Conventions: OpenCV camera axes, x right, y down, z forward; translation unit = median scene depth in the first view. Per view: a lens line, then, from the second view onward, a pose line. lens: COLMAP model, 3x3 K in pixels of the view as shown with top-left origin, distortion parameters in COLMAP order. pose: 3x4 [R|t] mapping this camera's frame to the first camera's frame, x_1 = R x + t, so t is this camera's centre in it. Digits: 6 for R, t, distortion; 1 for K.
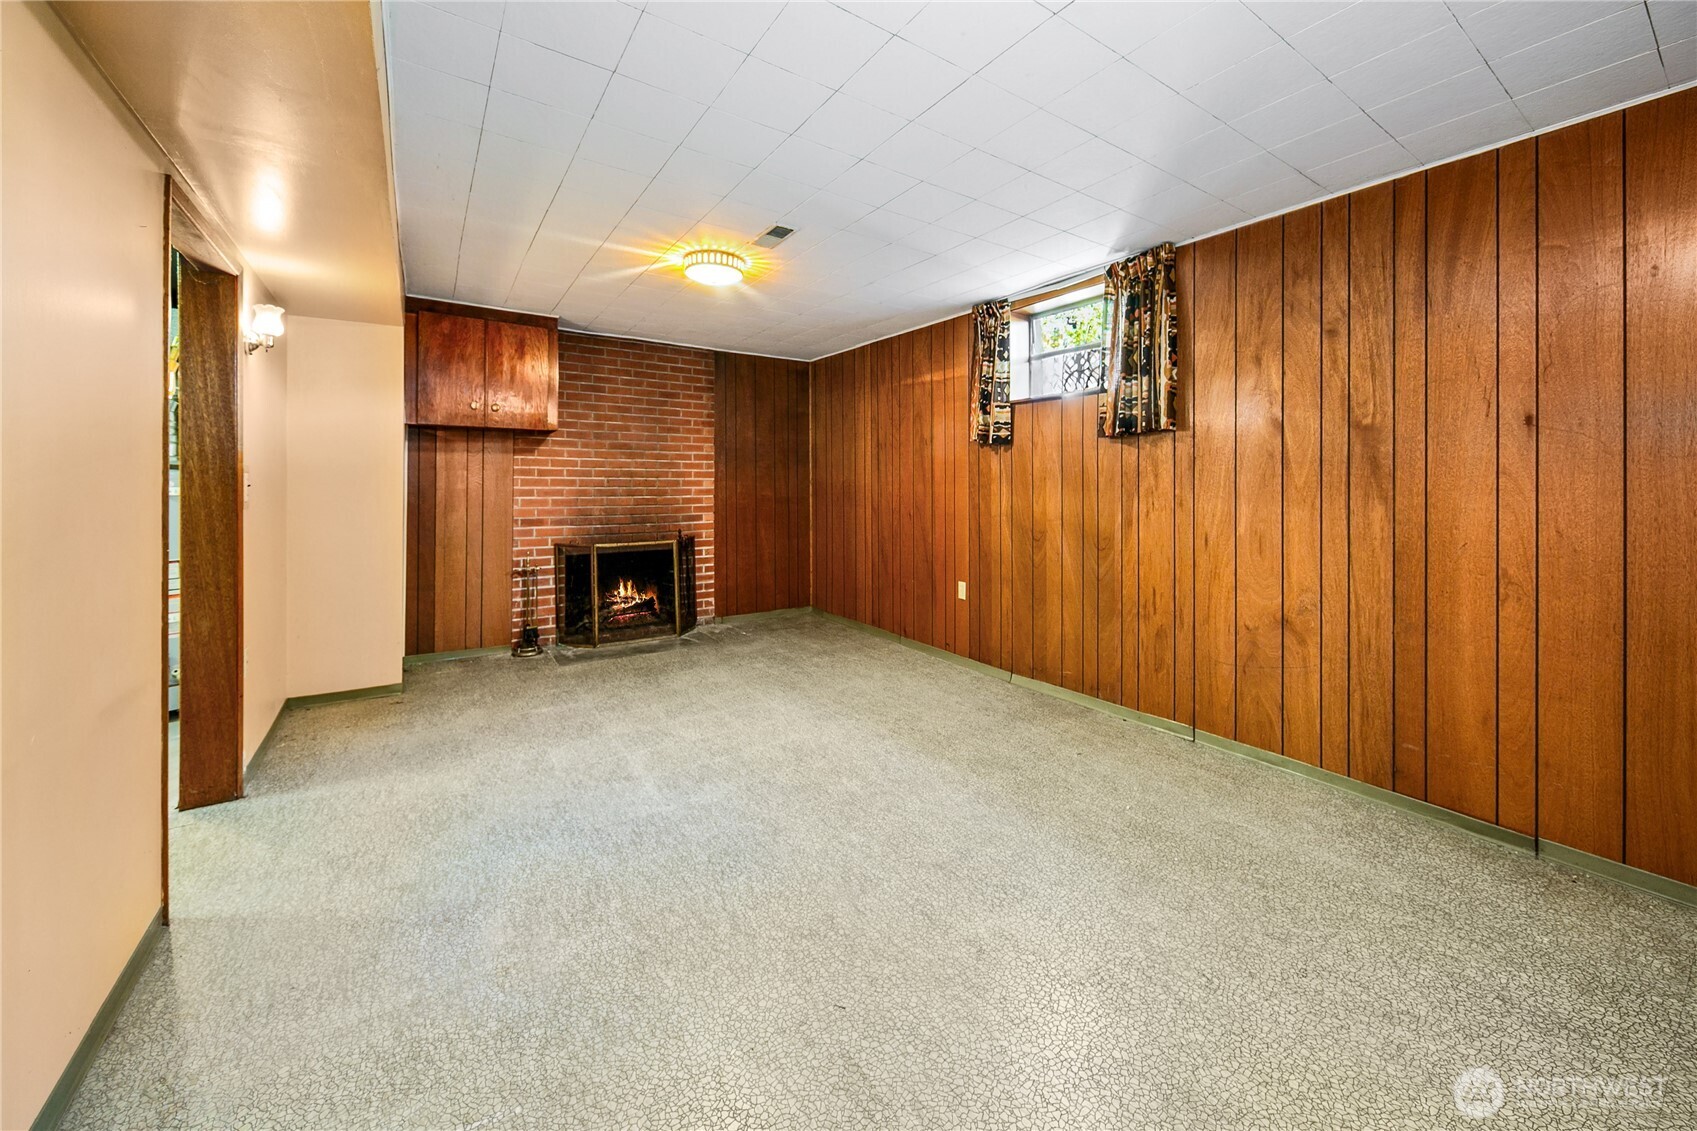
lens RADIAL K [[628.2, 0, 855.1], [0, 628.2, 480.1], [0, 0, 1]] dist [-0.000404, -0.000068]
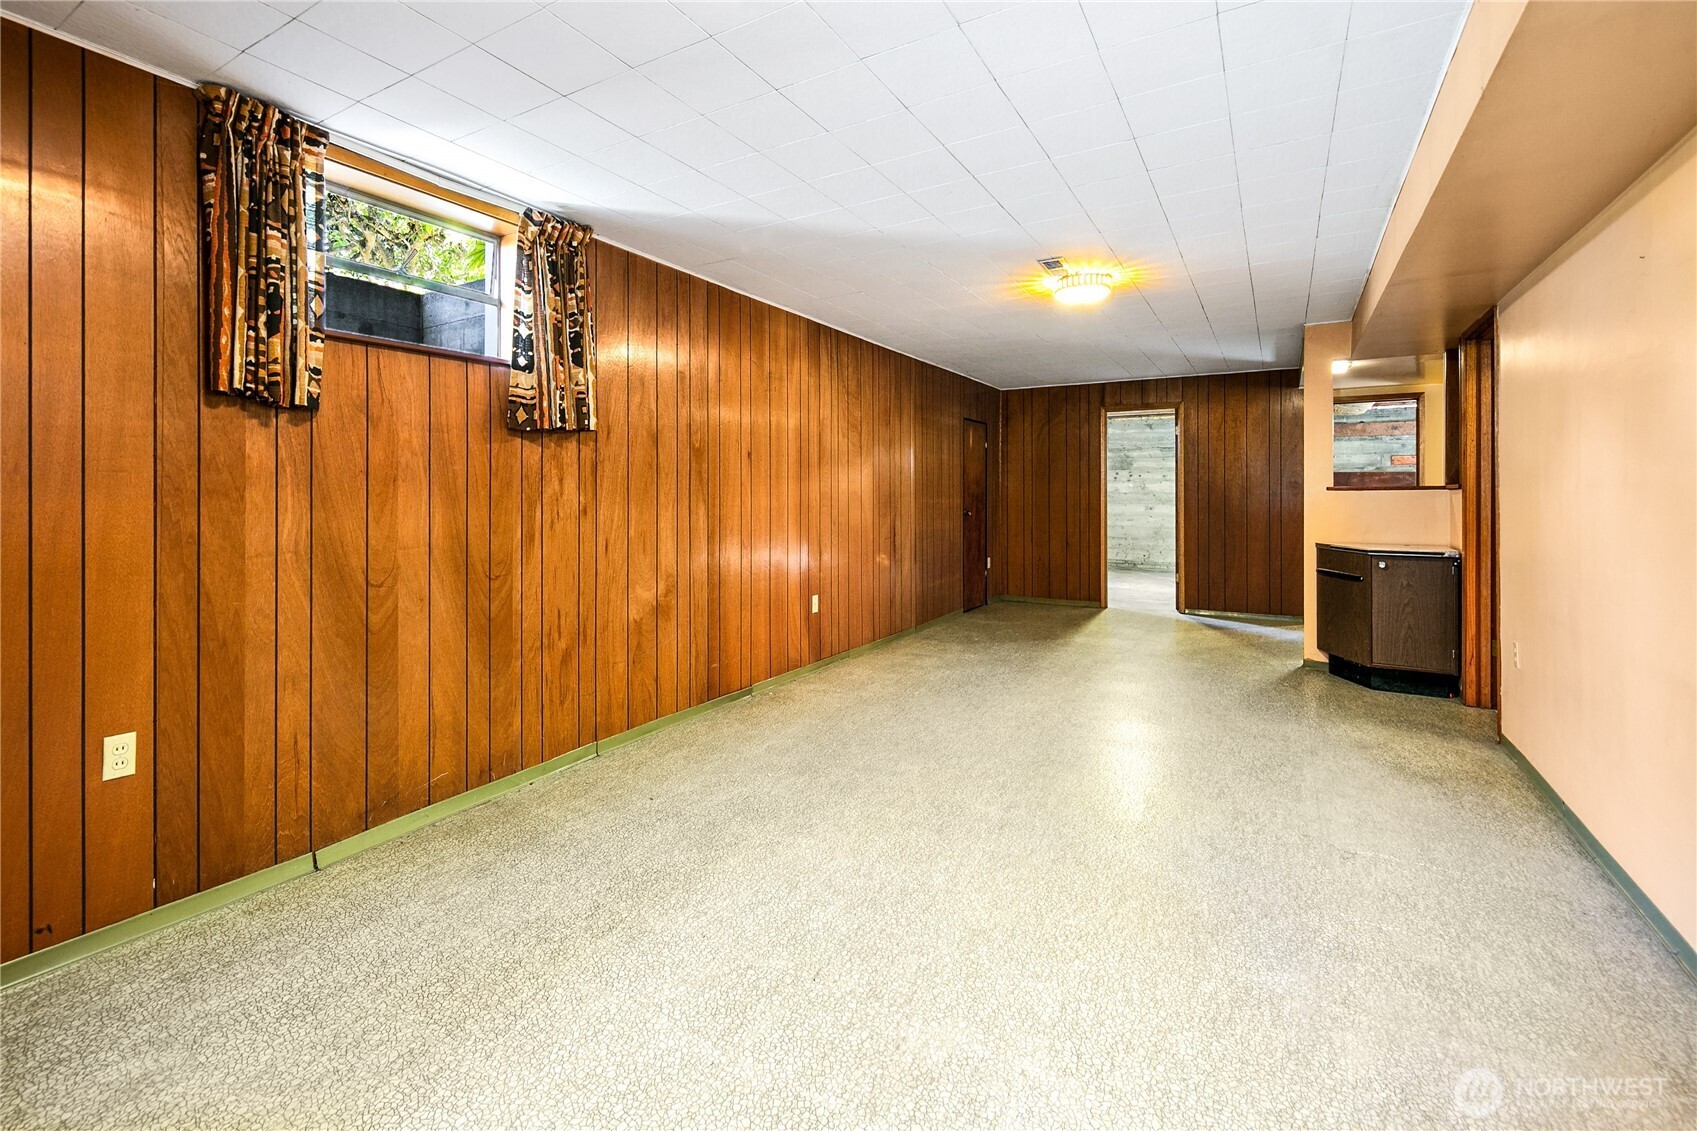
lens RADIAL K [[736.2, 0, 847.7], [0, 736.2, 494.5], [0, 0, 1]] dist [0.002285, 0.000018]
pose [[-0.429697, -0.003296, 0.902967, -0.425514], [-0.007022, 0.999975, 0.000309, 0.006388], [-0.902946, -0.006208, -0.429709, 0.744137]]
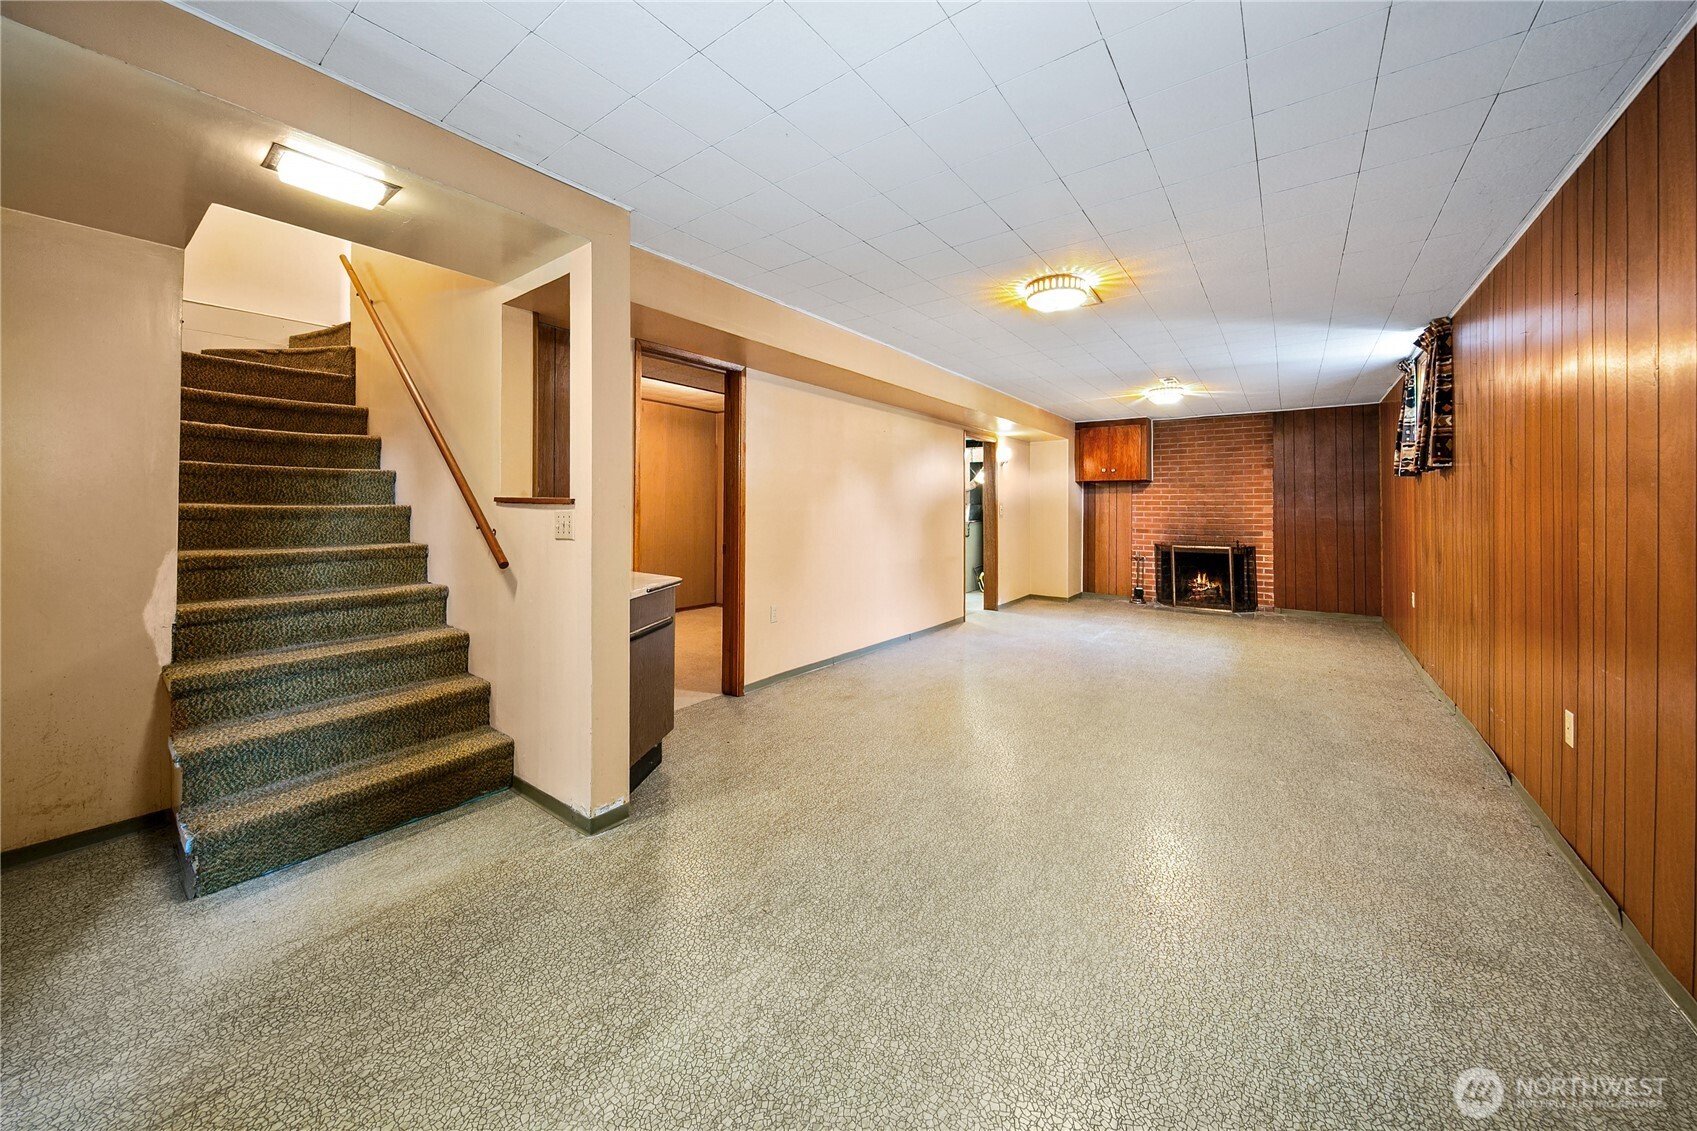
lens RADIAL K [[599.2, 0, 853.8], [0, 599.2, 509.0], [0, 0, 1]] dist [0.007443, 0.000005]
pose [[0.329051, -0.000722, -0.944312, 0.841723], [0.004263, 0.999991, 0.000721, -0.000190], [0.944303, -0.004263, 0.329051, -0.344287]]
